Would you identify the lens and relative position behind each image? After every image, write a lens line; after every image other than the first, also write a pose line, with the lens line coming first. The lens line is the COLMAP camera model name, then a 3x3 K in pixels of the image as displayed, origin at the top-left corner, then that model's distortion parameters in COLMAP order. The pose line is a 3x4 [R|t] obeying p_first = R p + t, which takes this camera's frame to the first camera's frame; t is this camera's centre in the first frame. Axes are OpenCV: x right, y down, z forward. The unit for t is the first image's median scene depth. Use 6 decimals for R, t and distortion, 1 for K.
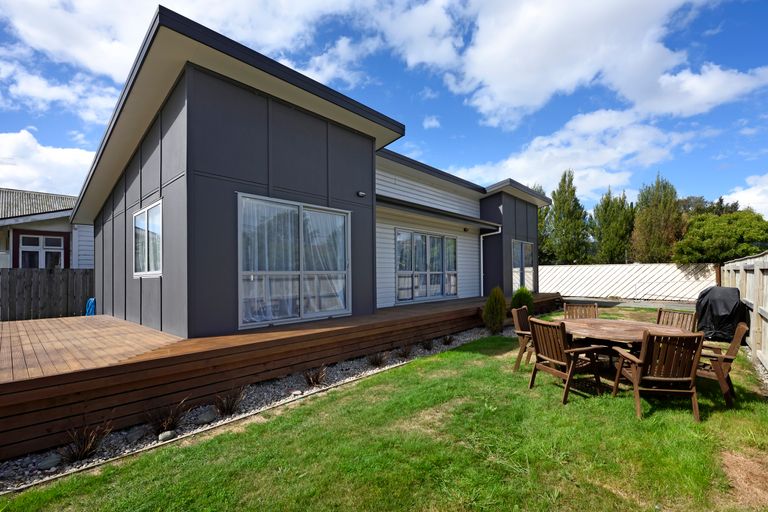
lens RADIAL K [[337.3, 0, 405.1], [0, 337.3, 272.6], [0, 0, 1]] dist [-0.003311, -0.000391]
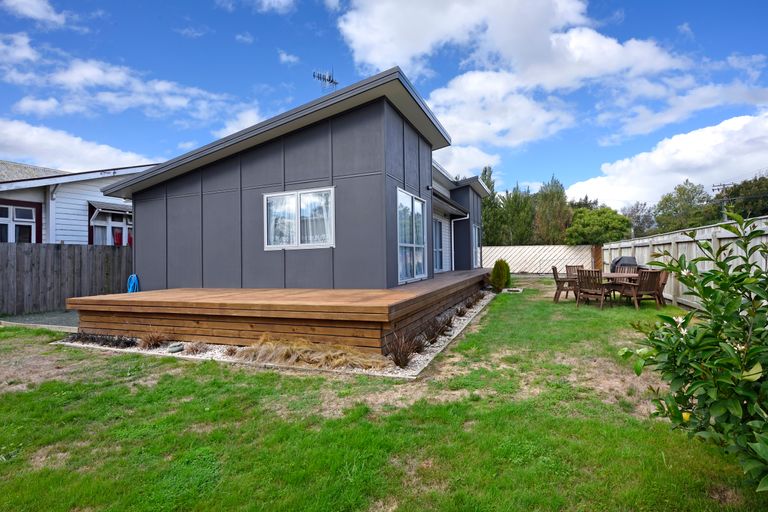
lens RADIAL K [[389.5, 0, 380.8], [0, 389.5, 255.9], [0, 0, 1]] dist [0.000042, -0.000021]
pose [[0.939961, -0.002945, 0.341270, -0.493088], [0.005945, 0.999952, -0.007745, 0.027640], [-0.341231, 0.009309, 0.939933, -0.223510]]
